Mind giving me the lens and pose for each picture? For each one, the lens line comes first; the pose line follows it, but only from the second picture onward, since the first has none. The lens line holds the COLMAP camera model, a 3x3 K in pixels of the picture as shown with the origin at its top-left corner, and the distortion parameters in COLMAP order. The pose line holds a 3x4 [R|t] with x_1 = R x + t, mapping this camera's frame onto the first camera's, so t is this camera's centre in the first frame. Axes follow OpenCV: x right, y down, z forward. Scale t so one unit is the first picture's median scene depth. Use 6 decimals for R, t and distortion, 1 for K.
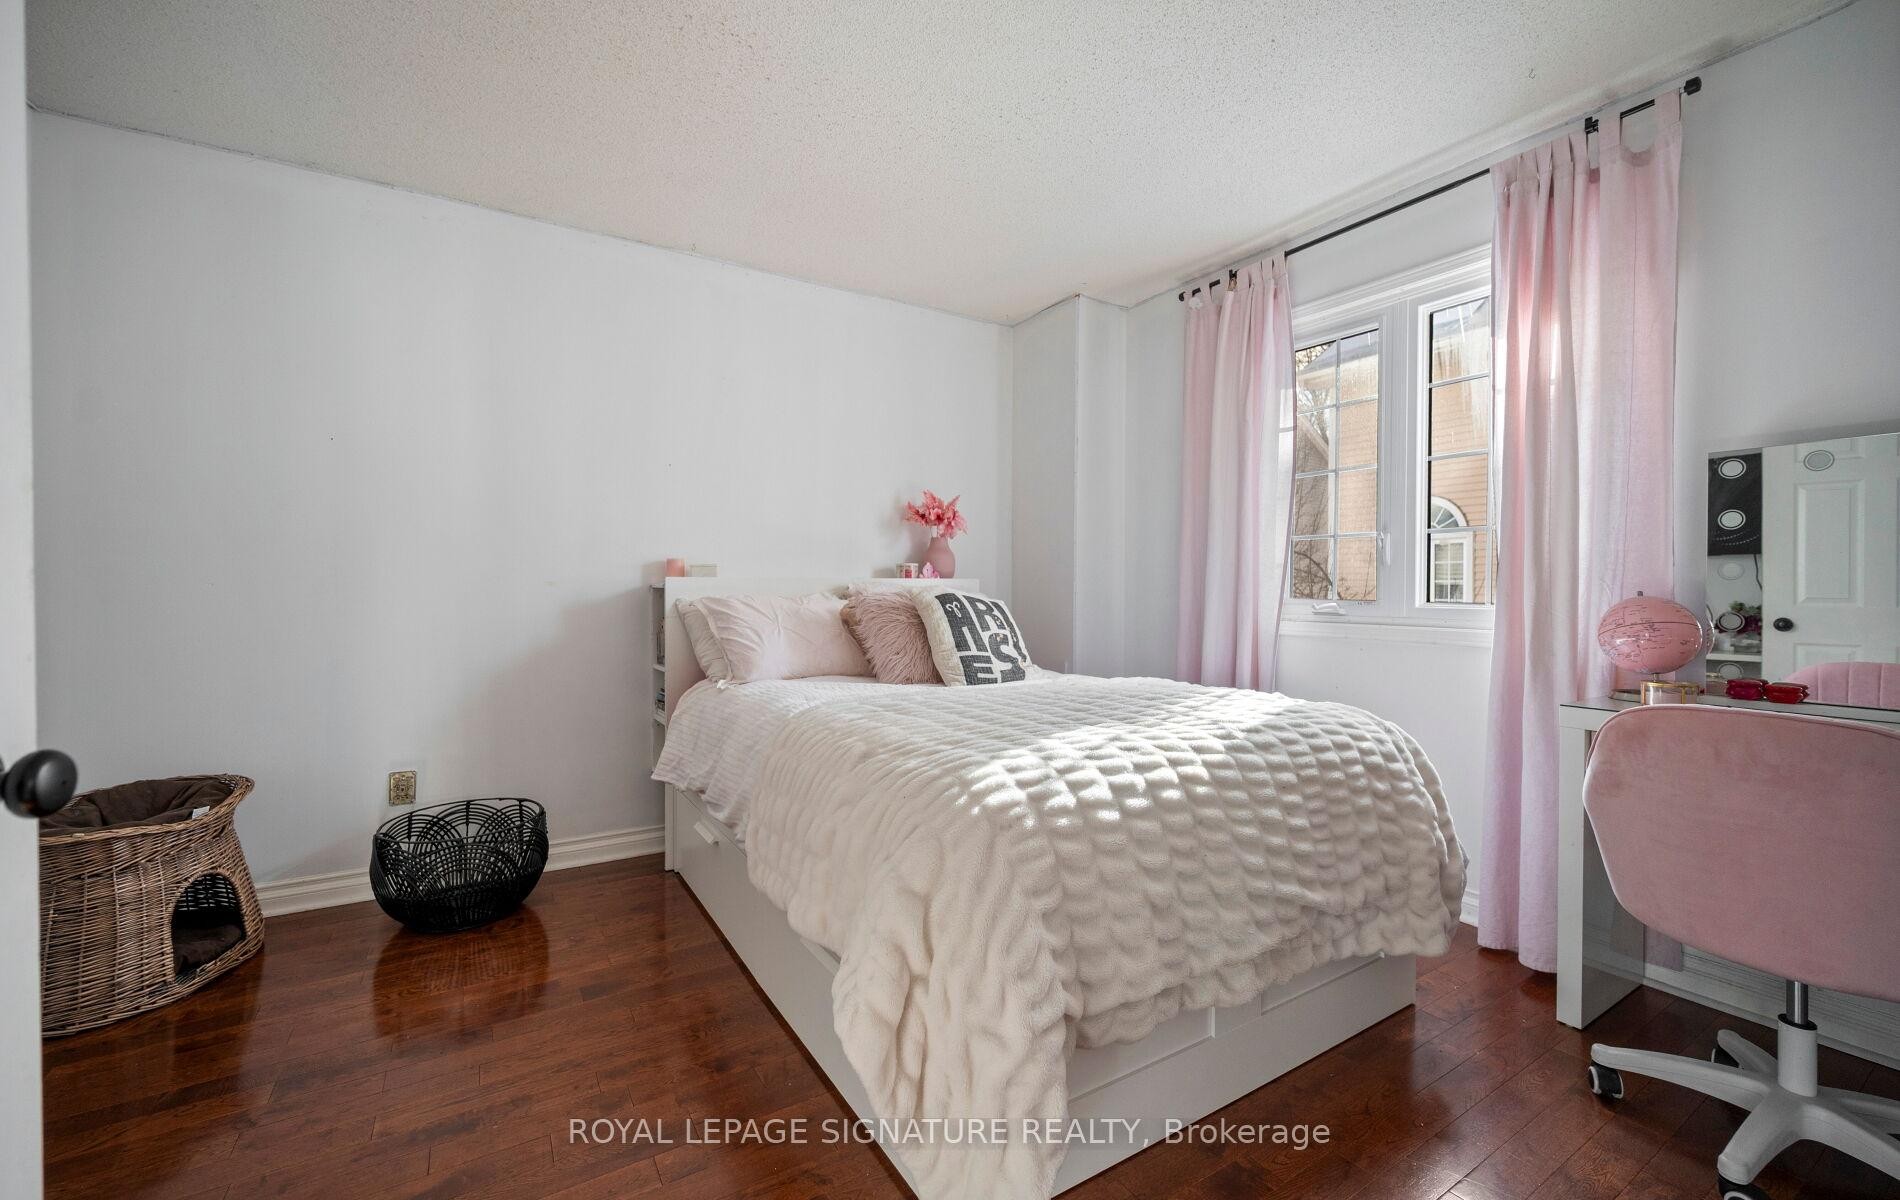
lens RADIAL K [[747.5, 0, 941.8], [0, 747.5, 592.7], [0, 0, 1]] dist [0.003458, -0.000029]
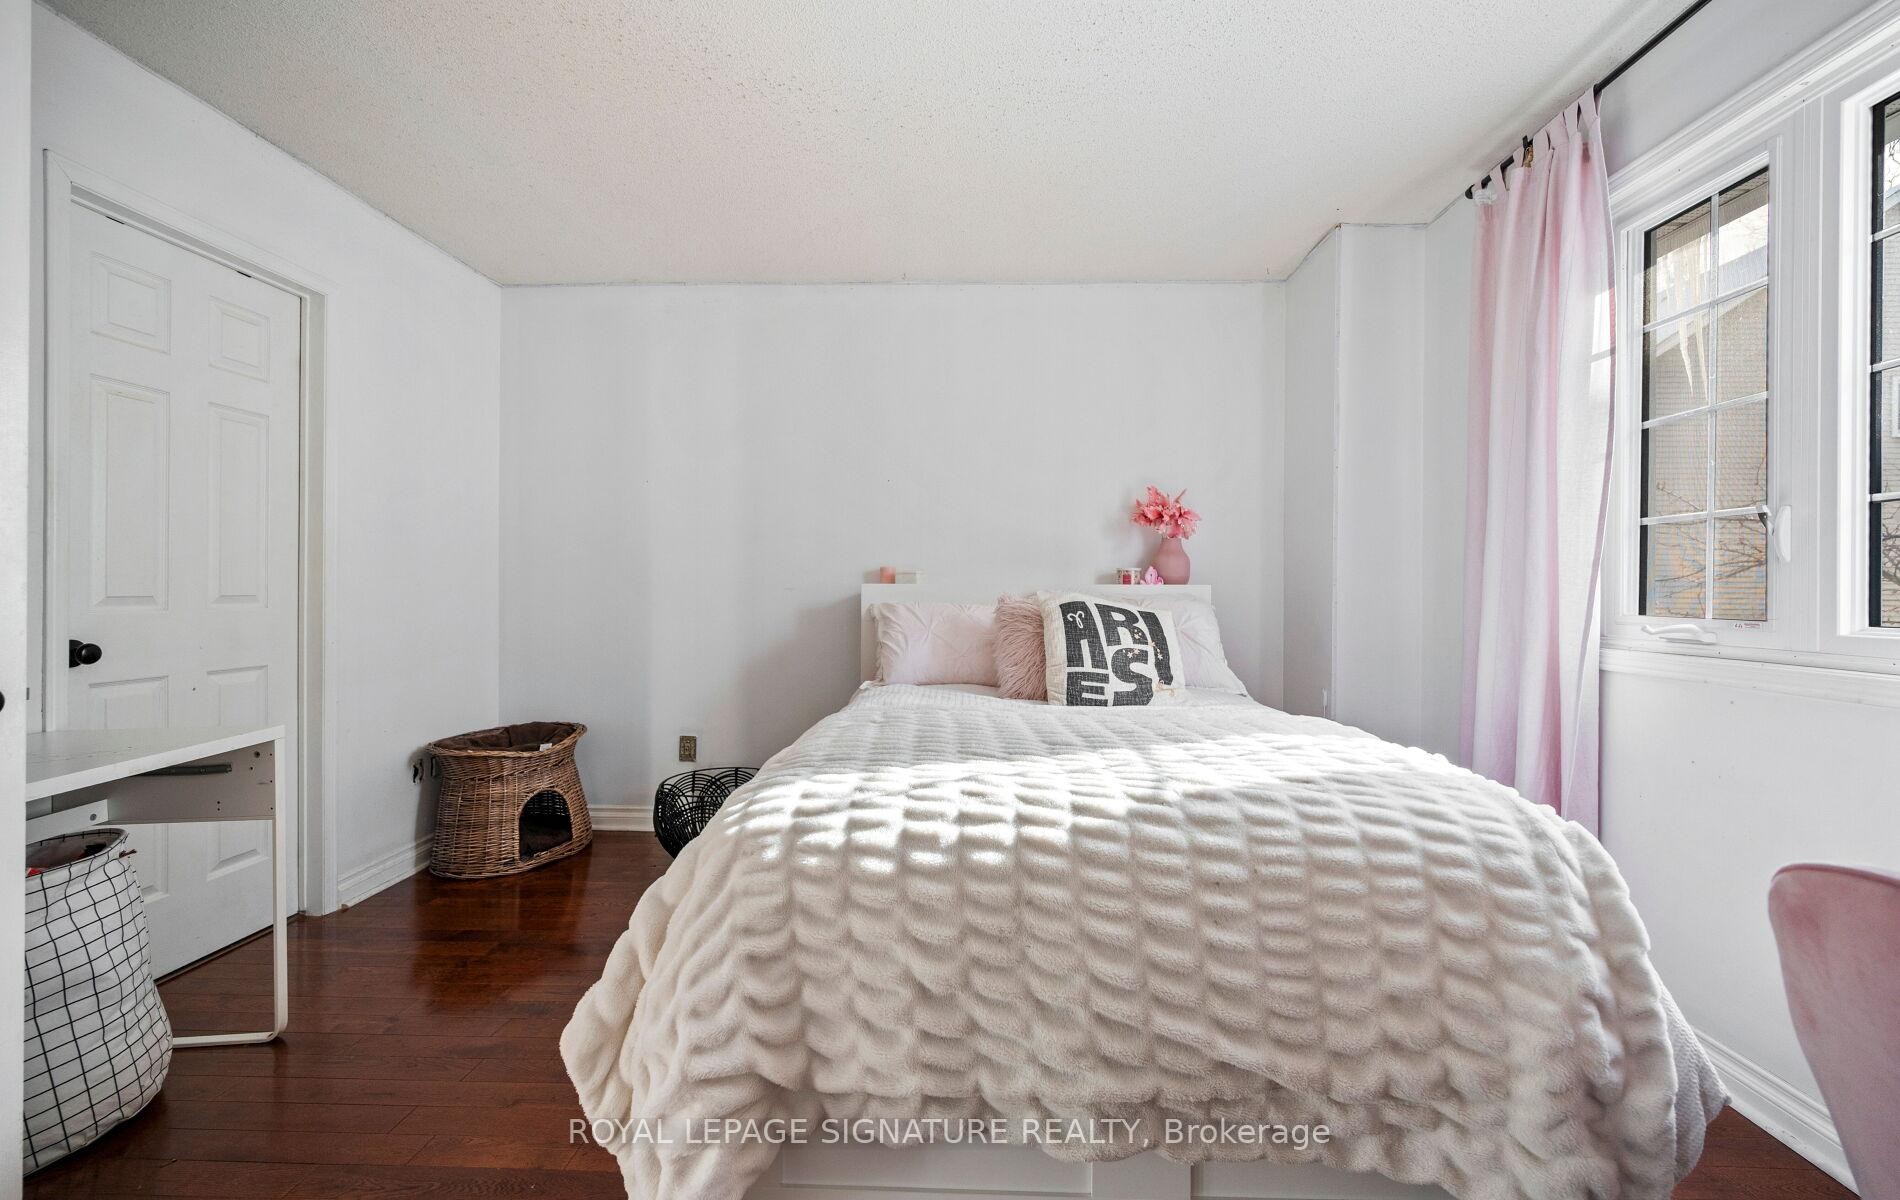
lens RADIAL K [[747.5, 0, 936.0], [0, 747.5, 587.9], [0, 0, 1]] dist [0.003458, -0.000029]
pose [[0.842796, 0.000951, -0.538232, 0.482341], [-0.008046, 0.999909, -0.010832, -0.006115], [0.538173, 0.013460, 0.842727, 0.207274]]
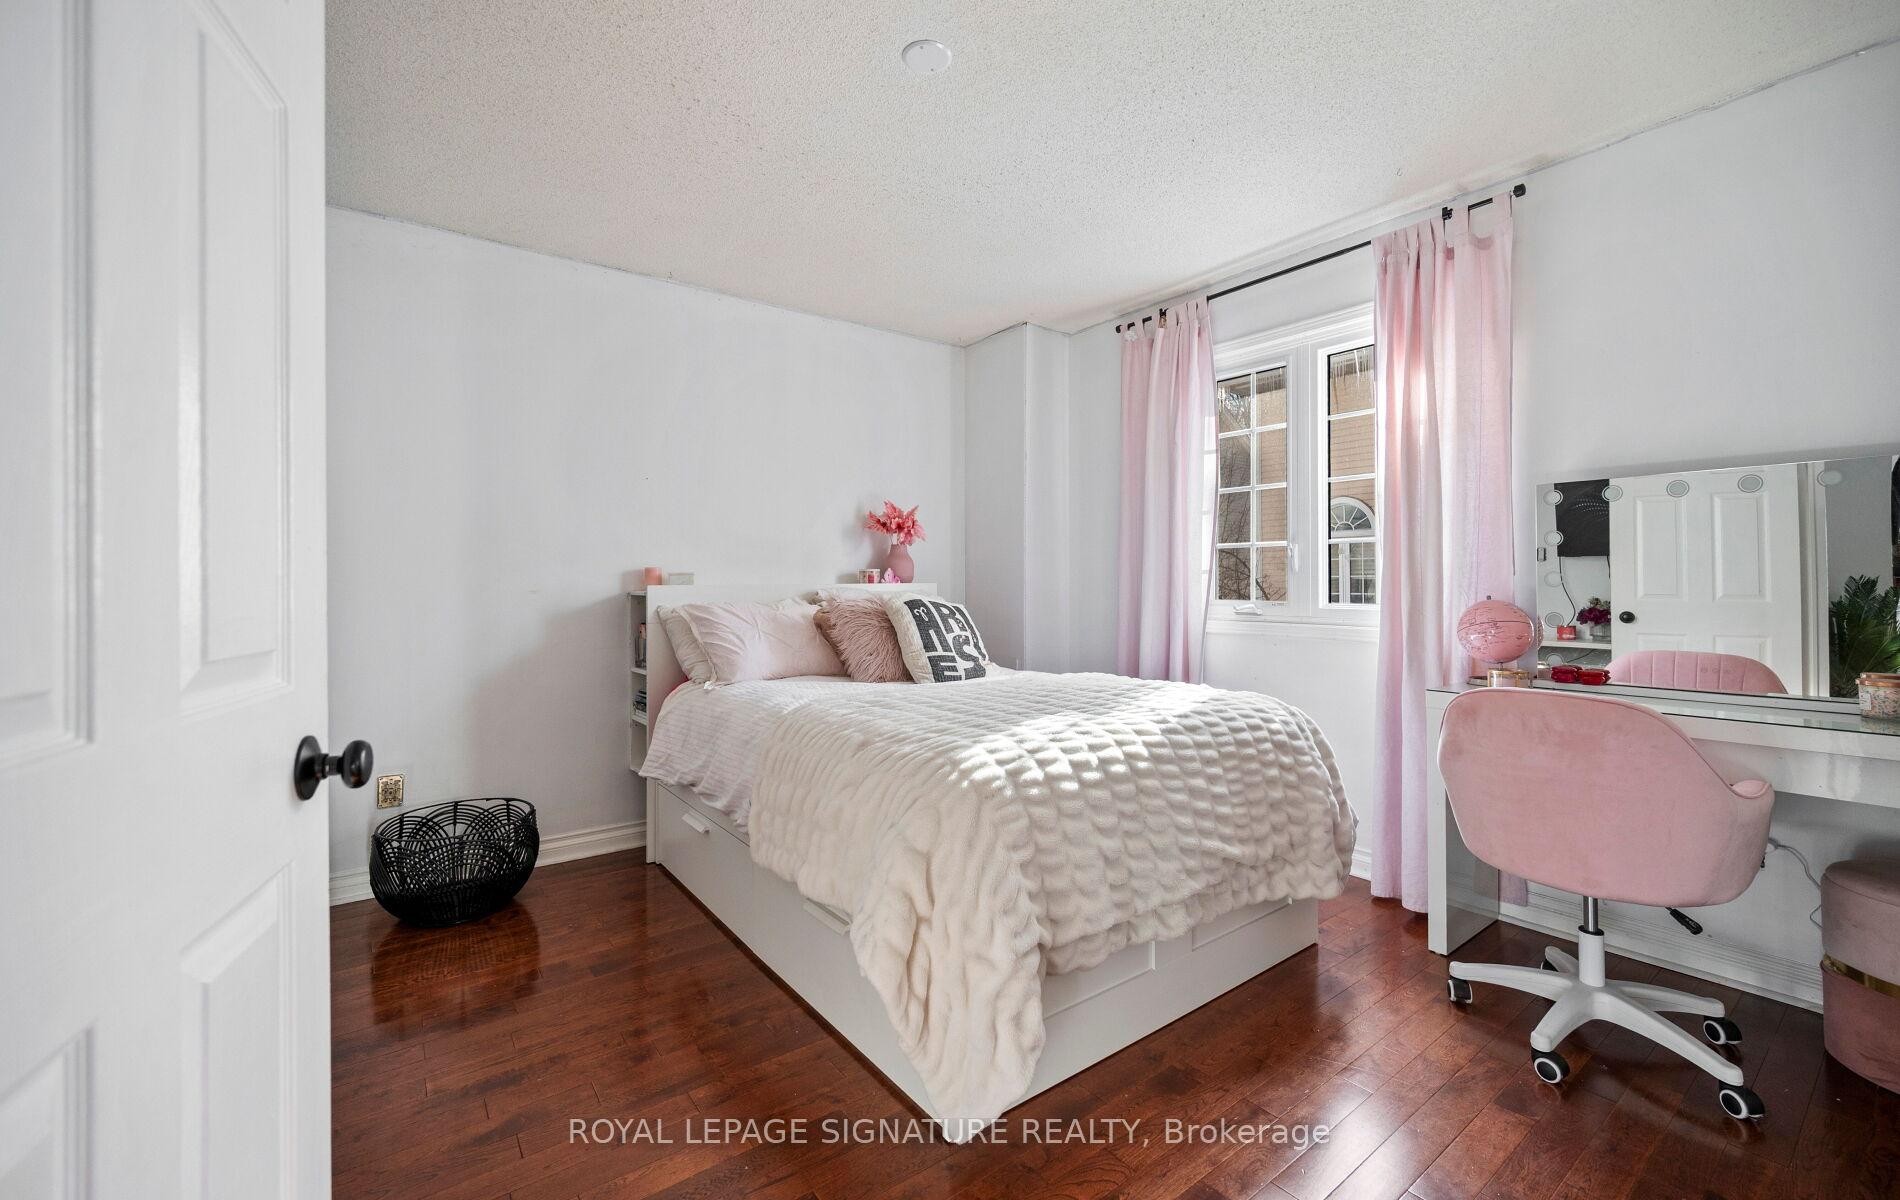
lens RADIAL K [[747.5, 0, 942.3], [0, 747.5, 580.8], [0, 0, 1]] dist [0.003458, -0.000029]
pose [[0.996802, -0.007271, 0.079581, -0.054567], [0.008158, 0.999908, -0.010831, -0.020121], [-0.079495, 0.011445, 0.996770, -0.145472]]
